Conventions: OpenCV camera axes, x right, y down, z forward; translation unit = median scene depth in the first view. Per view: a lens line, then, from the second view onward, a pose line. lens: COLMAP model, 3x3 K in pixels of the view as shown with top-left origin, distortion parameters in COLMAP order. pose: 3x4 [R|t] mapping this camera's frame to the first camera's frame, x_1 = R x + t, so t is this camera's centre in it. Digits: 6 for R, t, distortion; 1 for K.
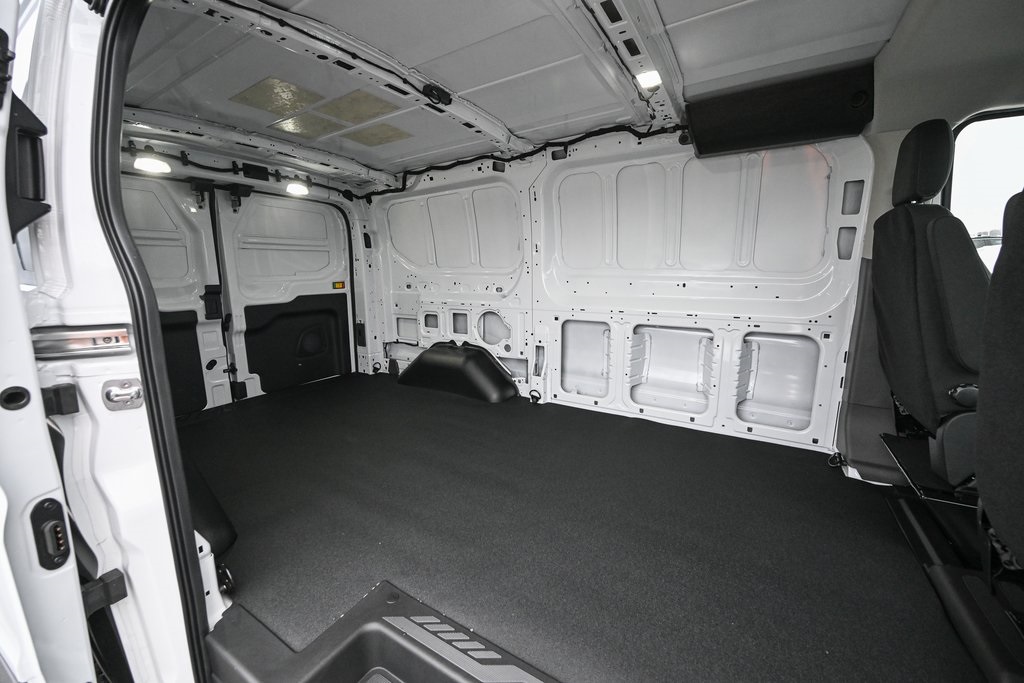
lens RADIAL K [[398.8, 0, 507.6], [0, 398.8, 342.5], [0, 0, 1]] dist [-0.001125, 0.000137]
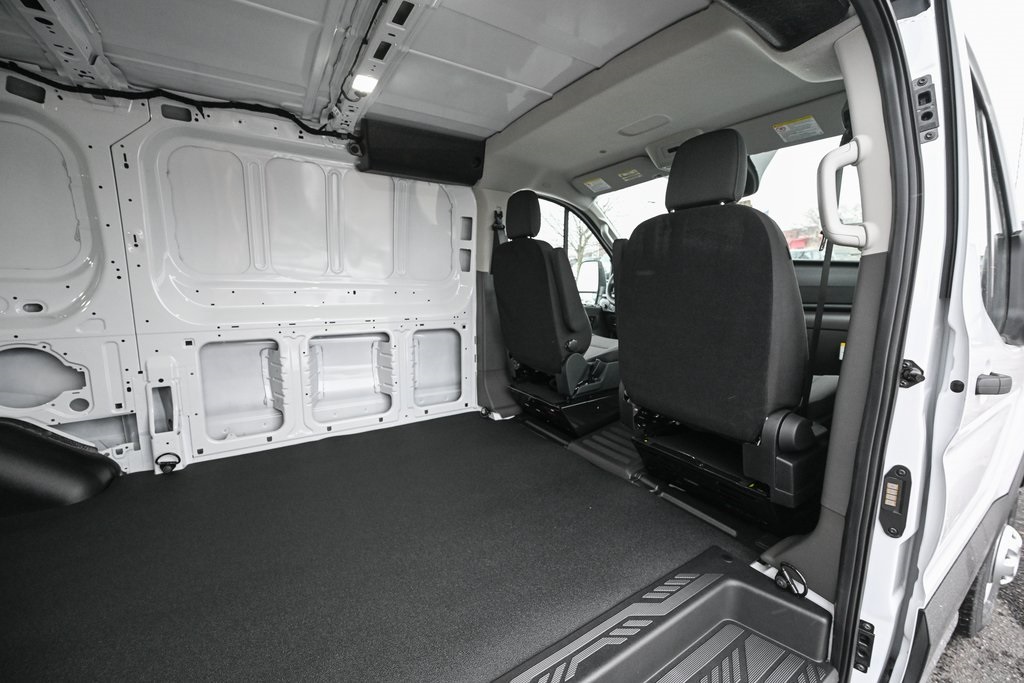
lens RADIAL K [[398.8, 0, 508.0], [0, 398.8, 338.5], [0, 0, 1]] dist [-0.001125, 0.000137]
pose [[0.441333, -0.118529, 0.889481, -0.300399], [0.150919, 0.986923, 0.056632, -0.026393], [-0.884561, 0.109246, 0.453450, 0.207276]]
